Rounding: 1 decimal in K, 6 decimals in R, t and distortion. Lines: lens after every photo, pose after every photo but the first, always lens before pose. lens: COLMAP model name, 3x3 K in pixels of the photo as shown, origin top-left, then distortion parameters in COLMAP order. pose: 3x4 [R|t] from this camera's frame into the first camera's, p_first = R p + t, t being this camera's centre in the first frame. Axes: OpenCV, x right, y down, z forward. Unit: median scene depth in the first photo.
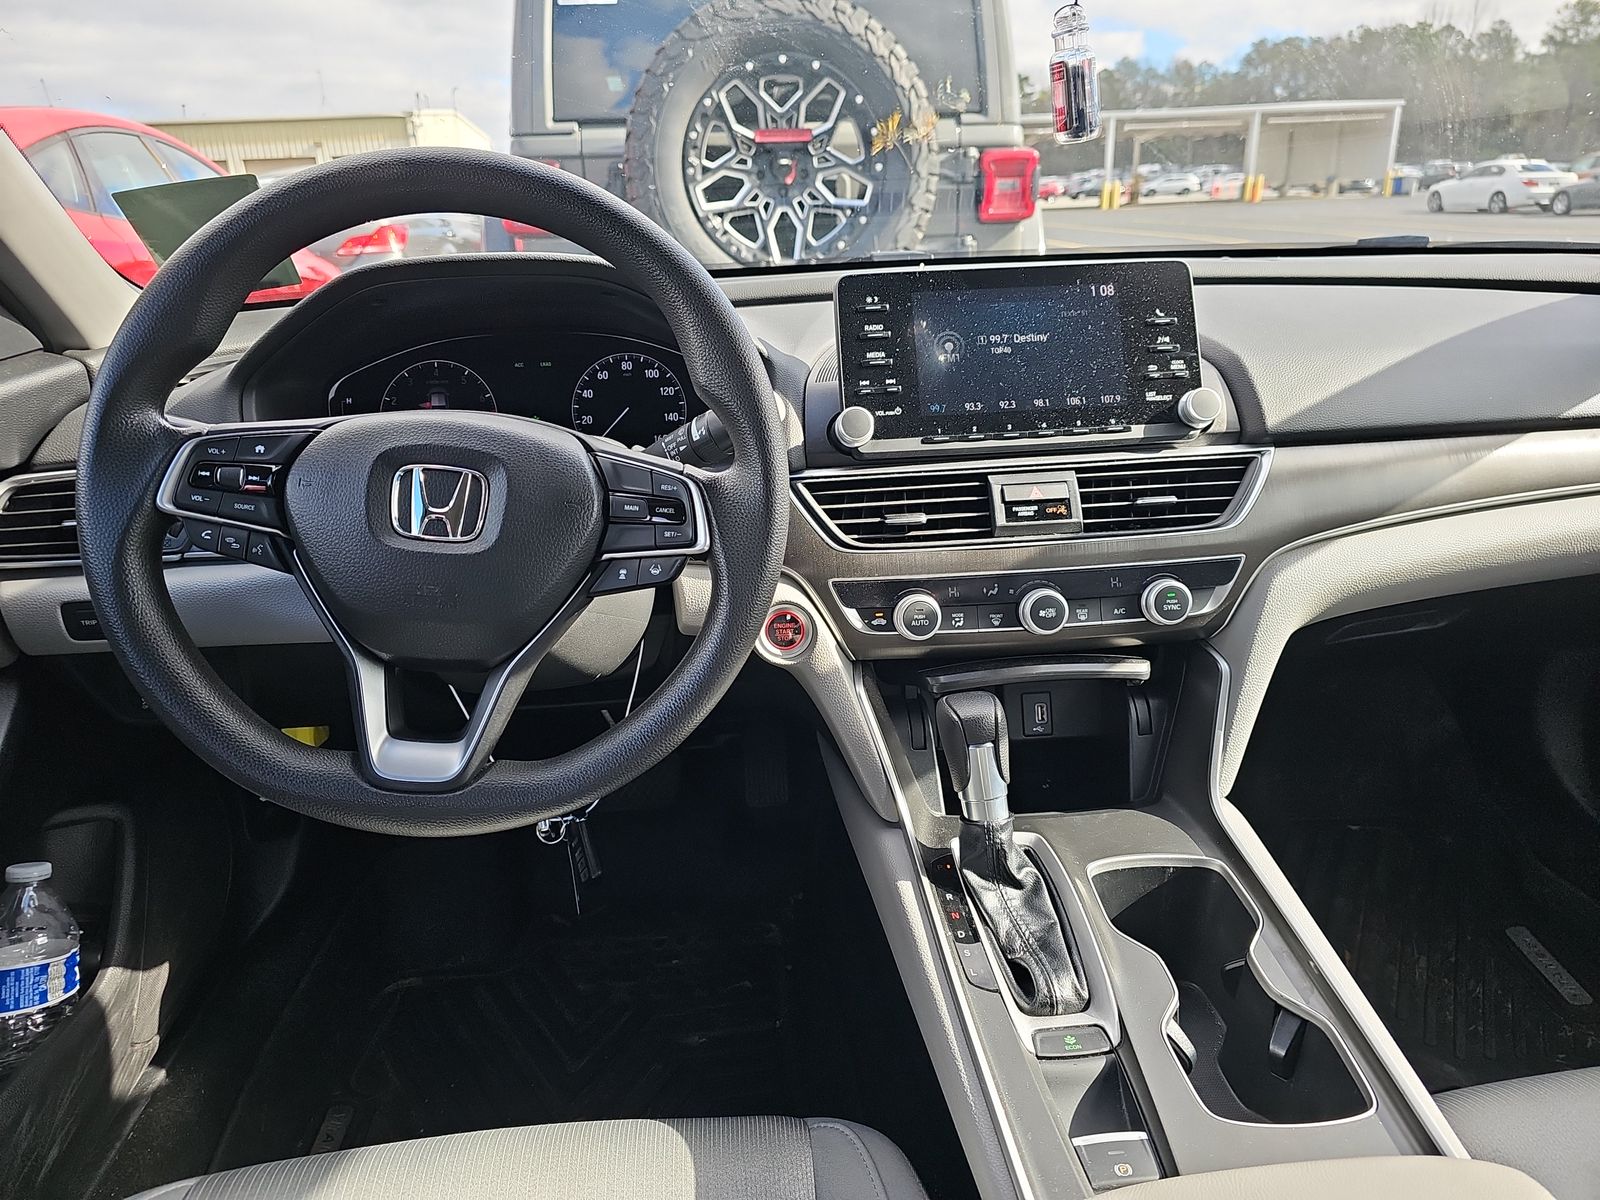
lens RADIAL K [[1075.6, 0, 801.2], [0, 1075.6, 637.8], [0, 0, 1]] dist [0.040614, -0.001816]
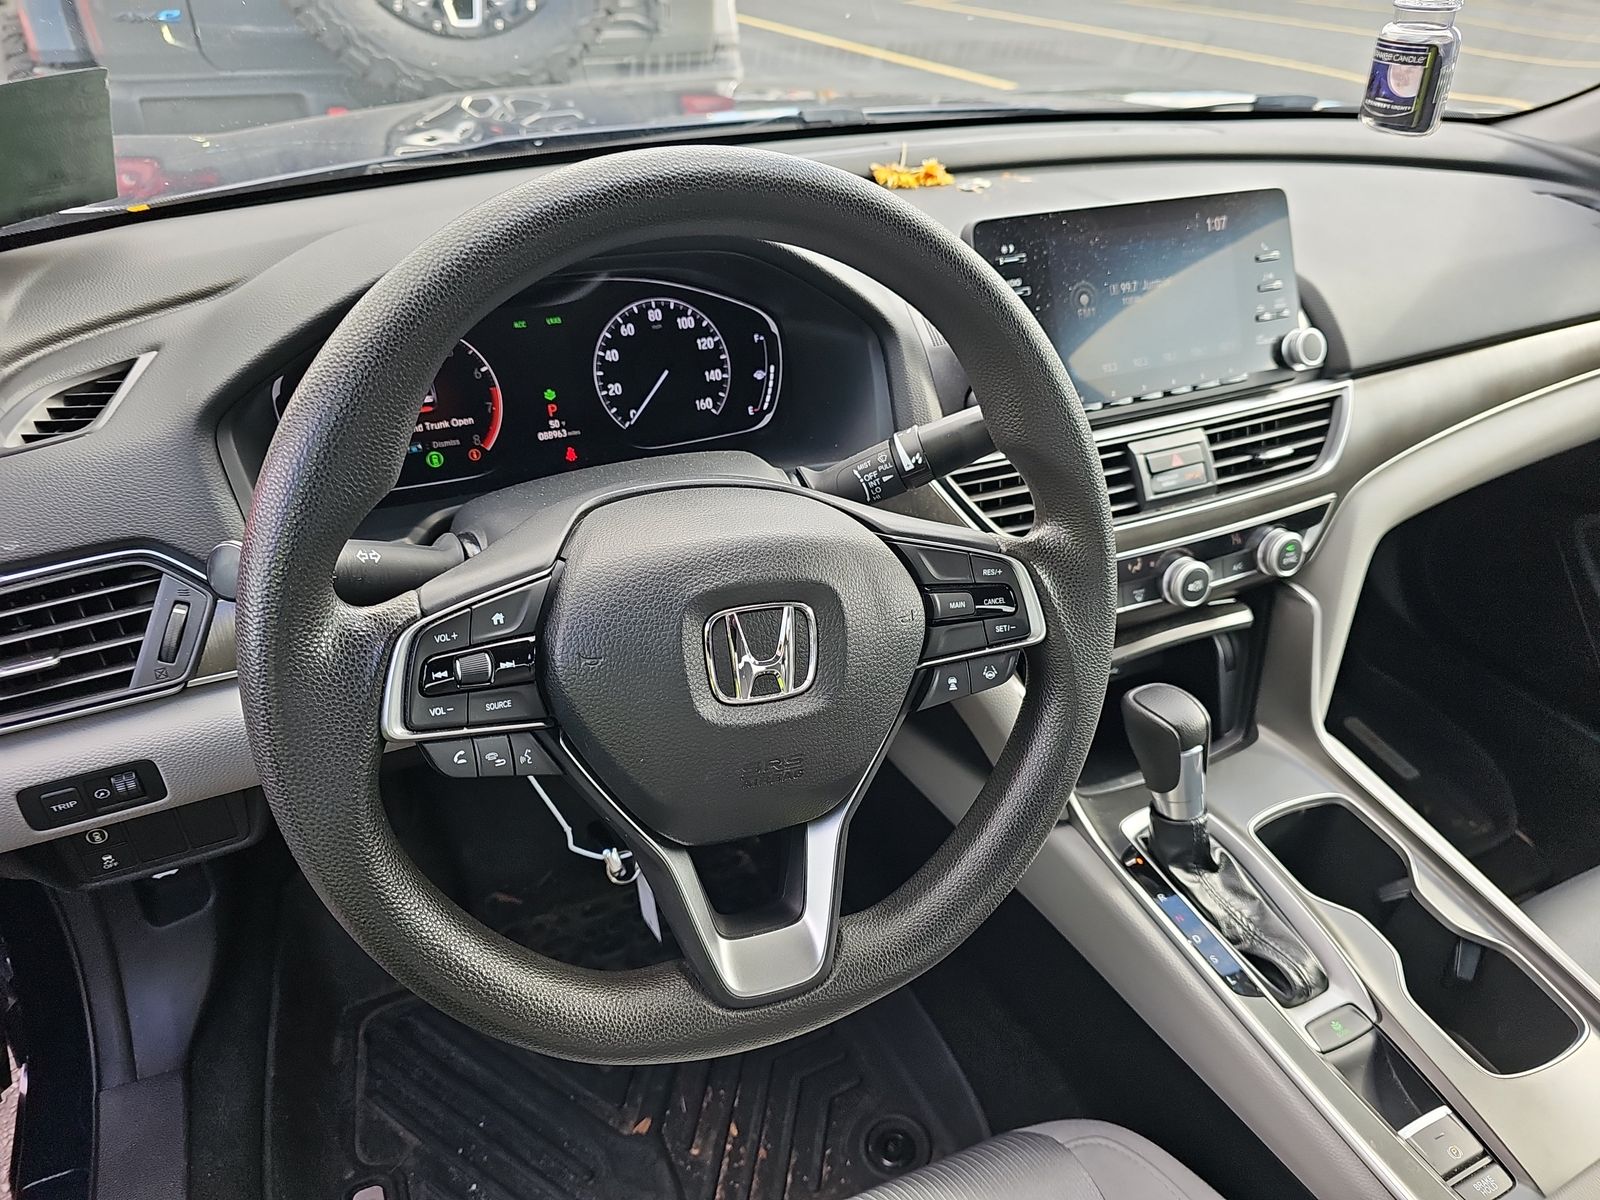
lens RADIAL K [[1073.3, 0, 800.0], [0, 1073.3, 600.0], [0, 0, 1]] dist [0.046721, -0.000975]
pose [[0.922749, -0.156363, 0.352257, -0.432831], [0.084699, 0.973930, 0.210443, -0.238455], [-0.375979, -0.164350, 0.911937, 0.240030]]
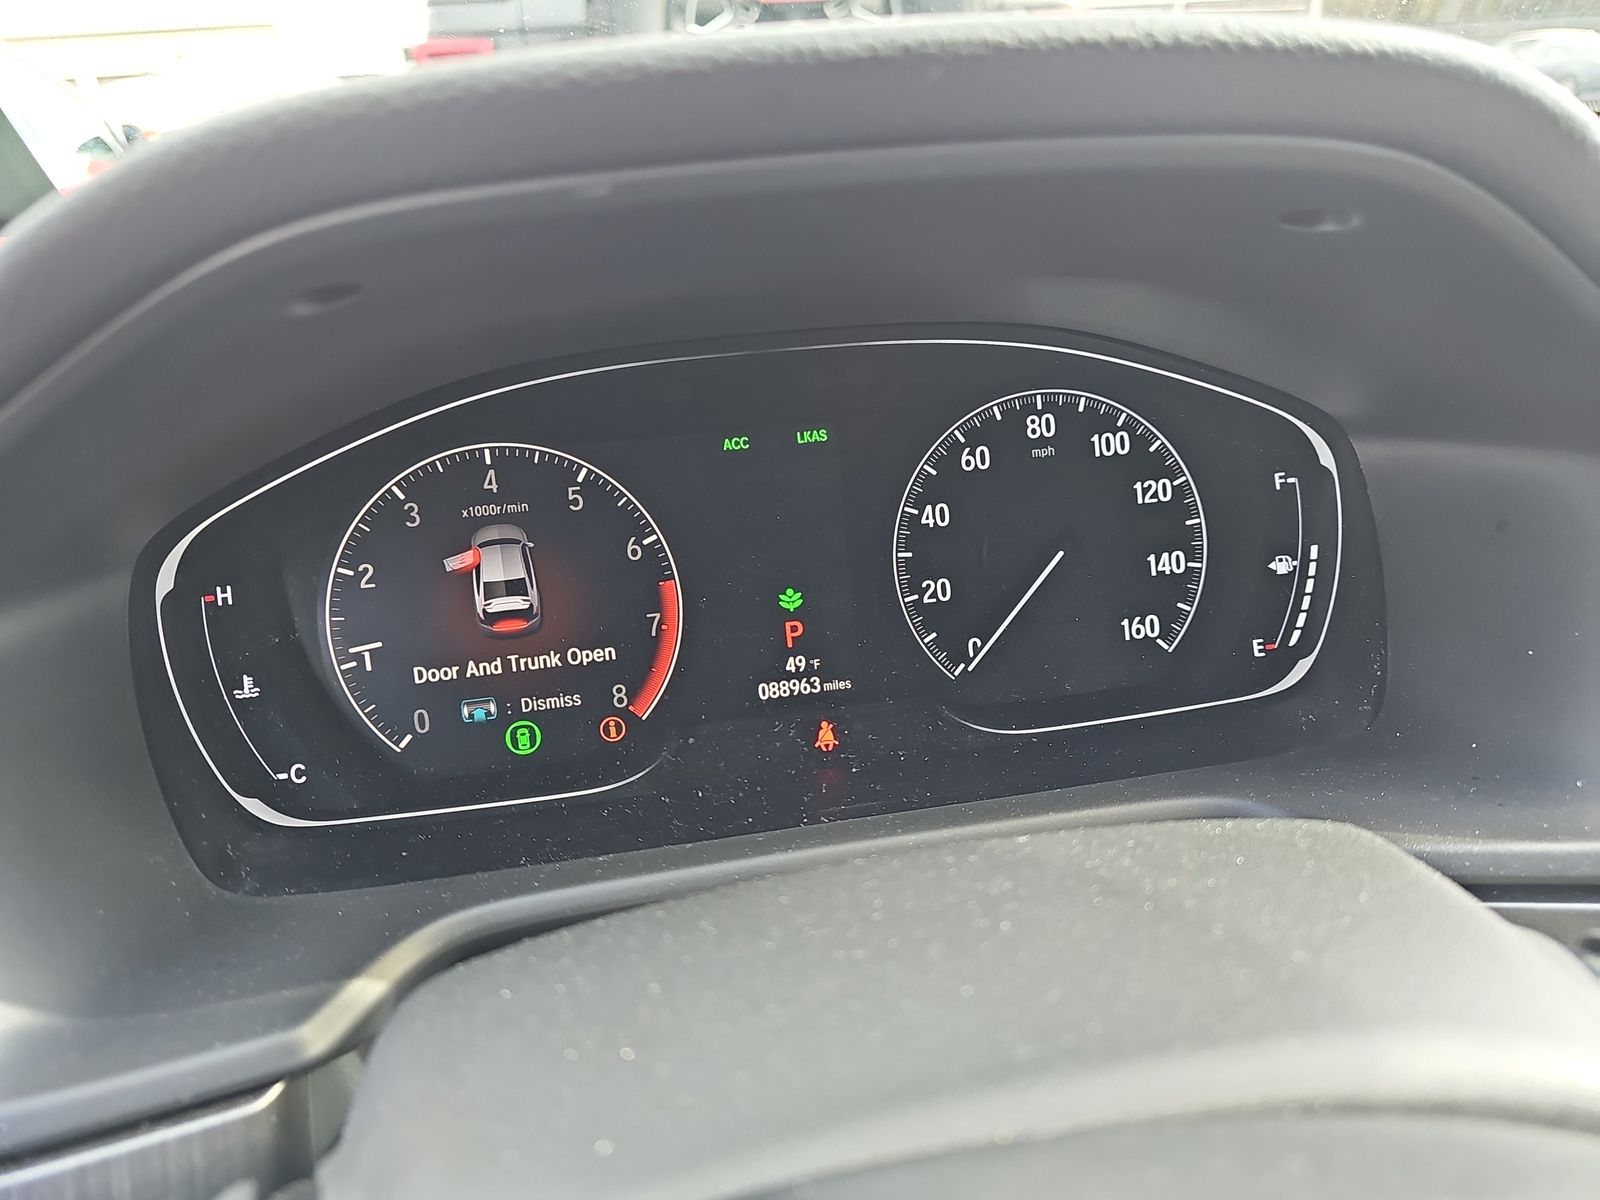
lens RADIAL K [[1075.6, 0, 801.2], [0, 1075.6, 637.8], [0, 0, 1]] dist [0.040614, -0.001816]
pose [[0.995669, -0.063975, 0.067451, -0.307632], [0.059313, 0.995853, 0.068987, -0.246619], [-0.071585, -0.064688, 0.995335, 0.760568]]
